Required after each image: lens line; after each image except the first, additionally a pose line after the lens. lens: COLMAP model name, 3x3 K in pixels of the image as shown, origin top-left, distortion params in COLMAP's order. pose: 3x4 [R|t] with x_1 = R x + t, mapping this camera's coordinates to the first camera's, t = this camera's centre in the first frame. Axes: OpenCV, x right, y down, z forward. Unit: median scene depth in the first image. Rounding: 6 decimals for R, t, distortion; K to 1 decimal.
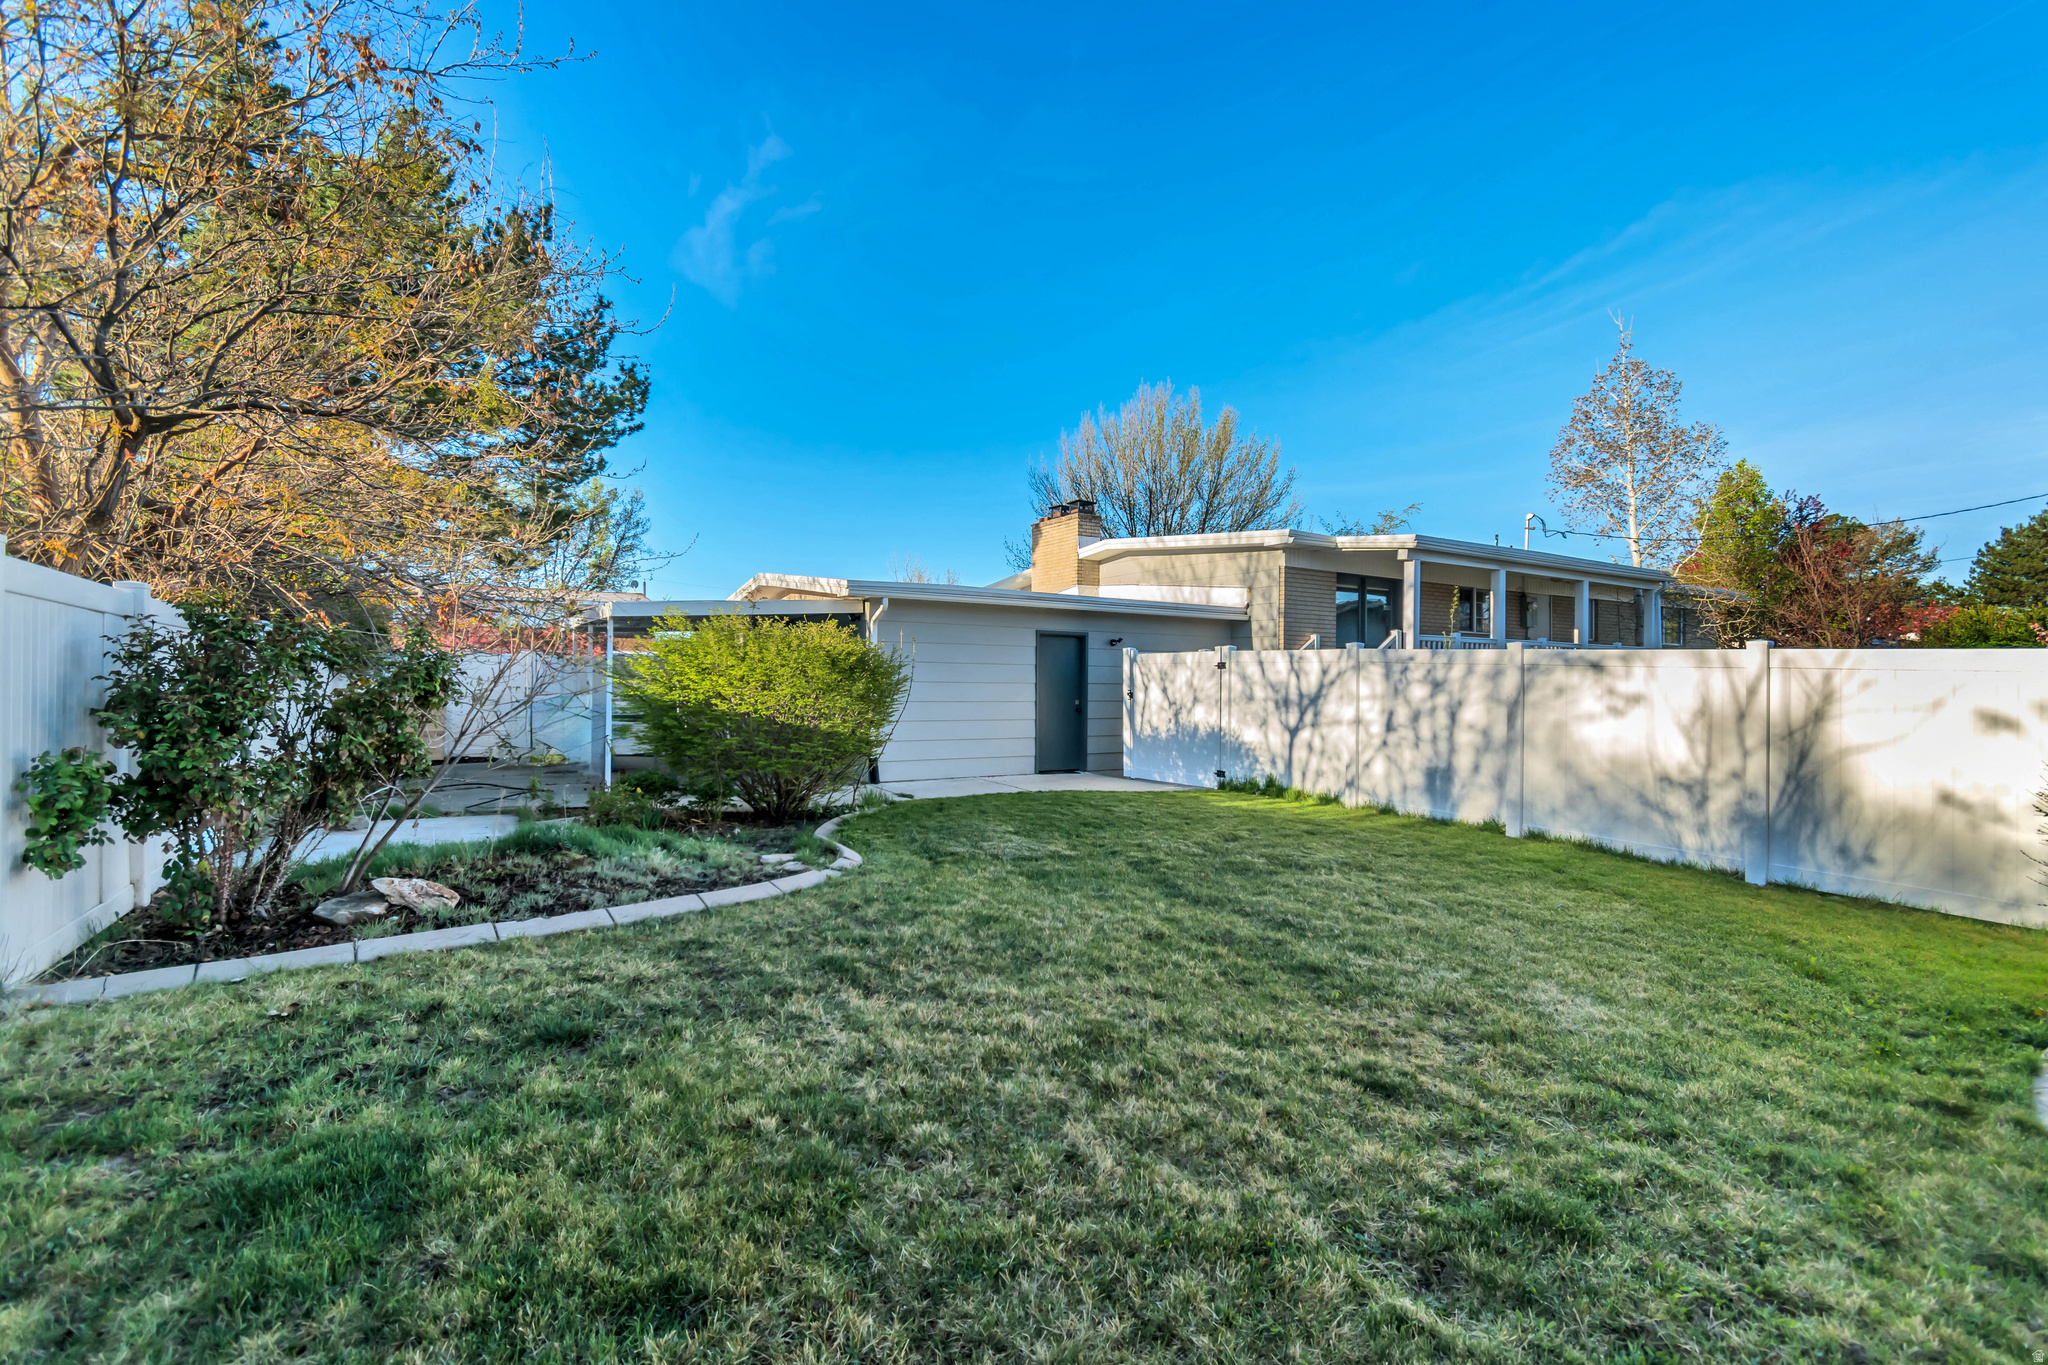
lens RADIAL K [[917.8, 0, 1028.2], [0, 917.8, 680.8], [0, 0, 1]] dist [0.004068, -0.000166]
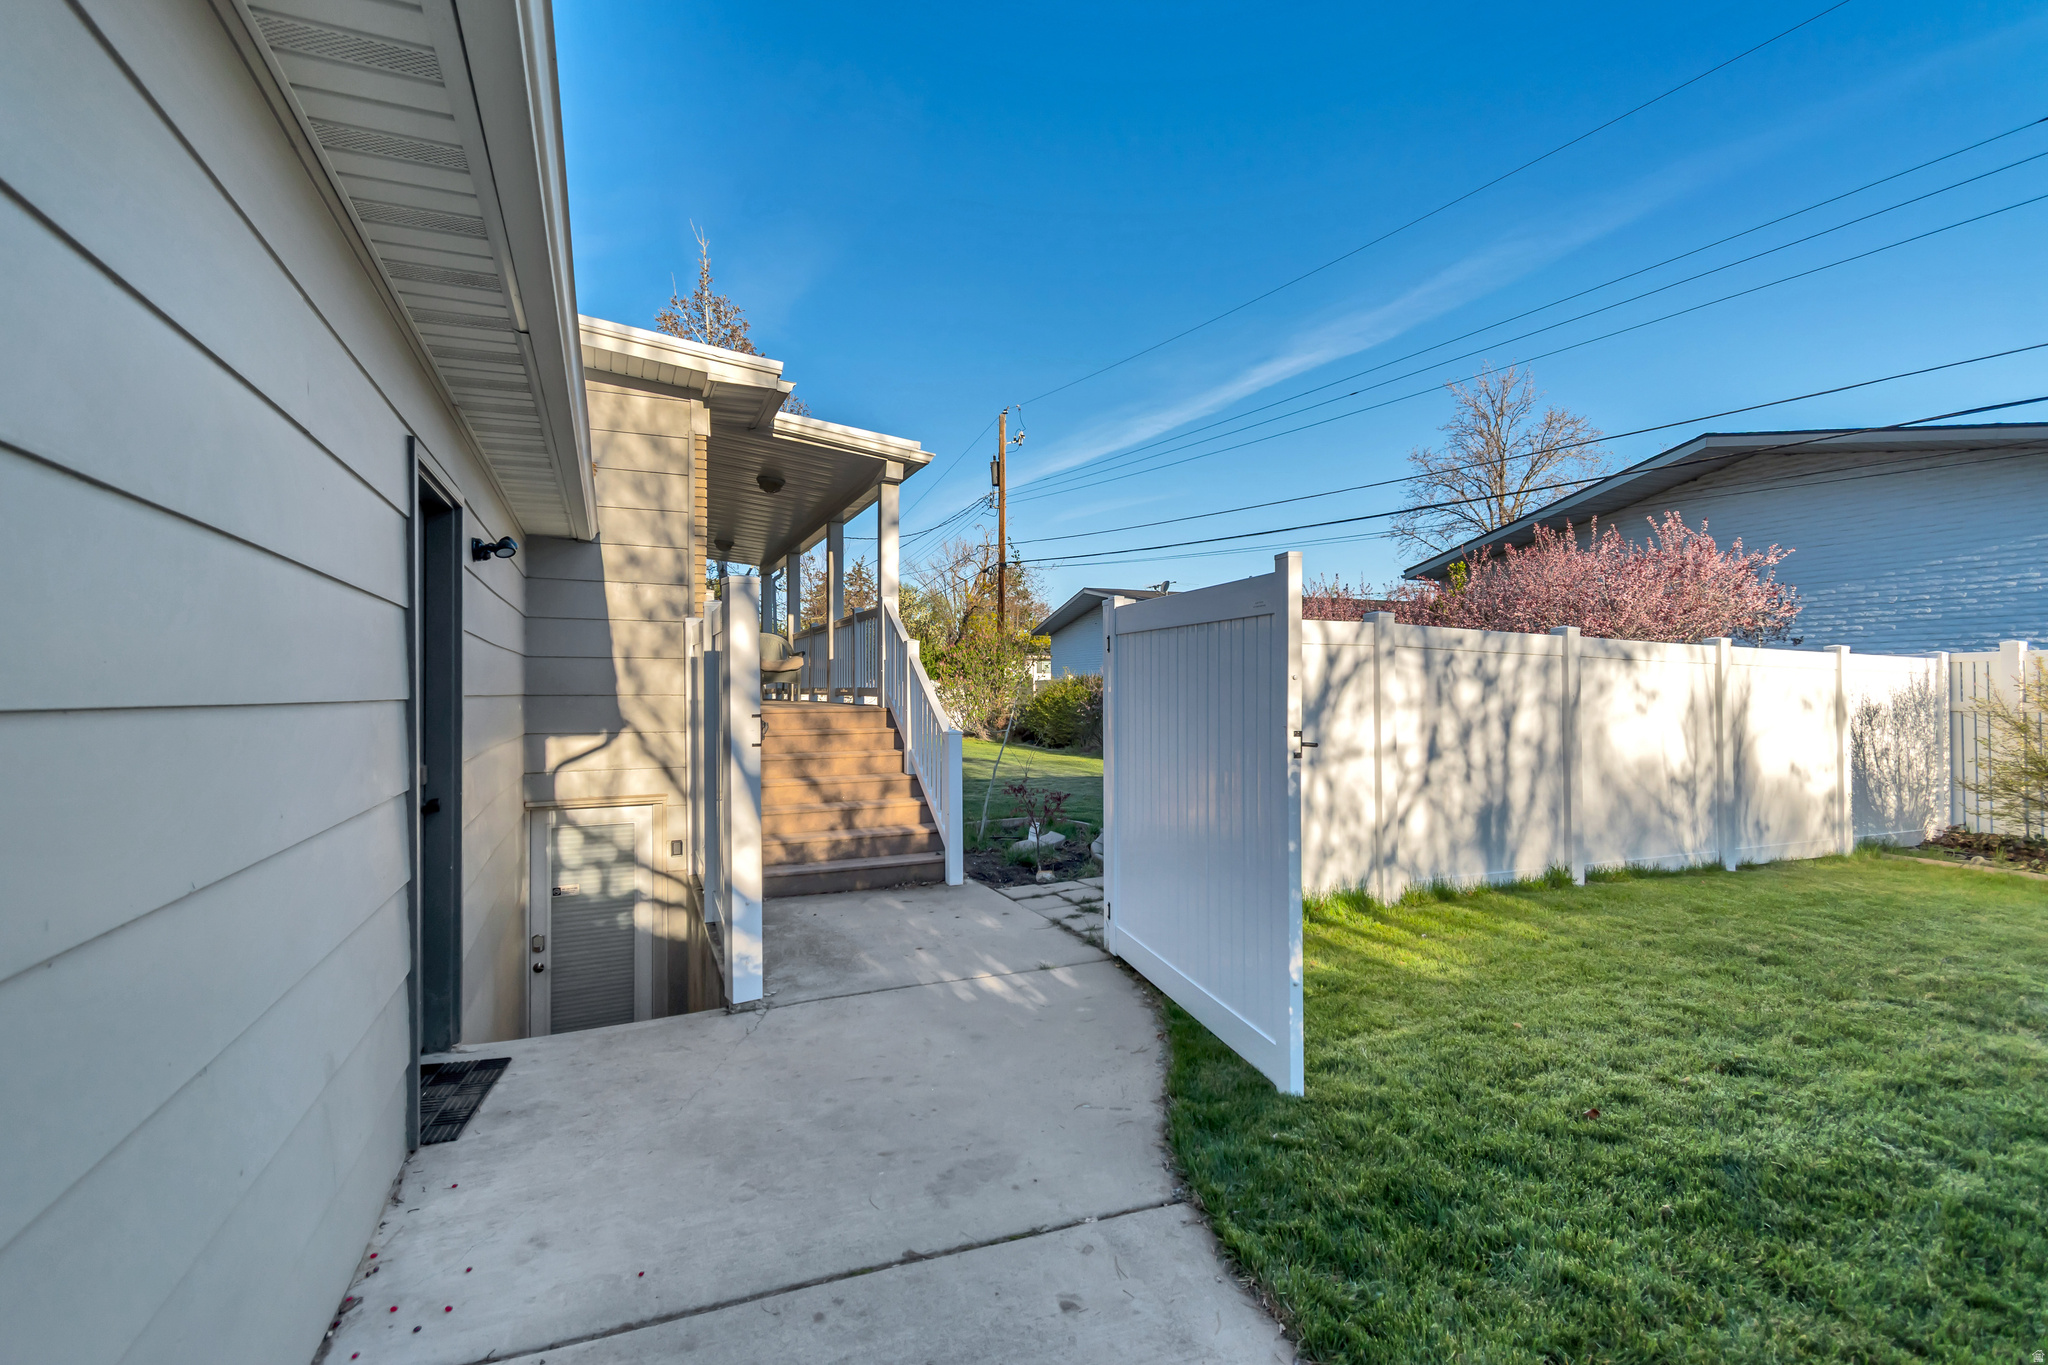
lens RADIAL K [[921.2, 0, 1031.7], [0, 921.2, 661.7], [0, 0, 1]] dist [0.003433, -0.000035]
pose [[0.138614, 0.008035, 0.990314, -0.267068], [0.004068, 0.999954, -0.008683, -0.006032], [-0.990338, 0.005233, 0.138575, 1.247910]]
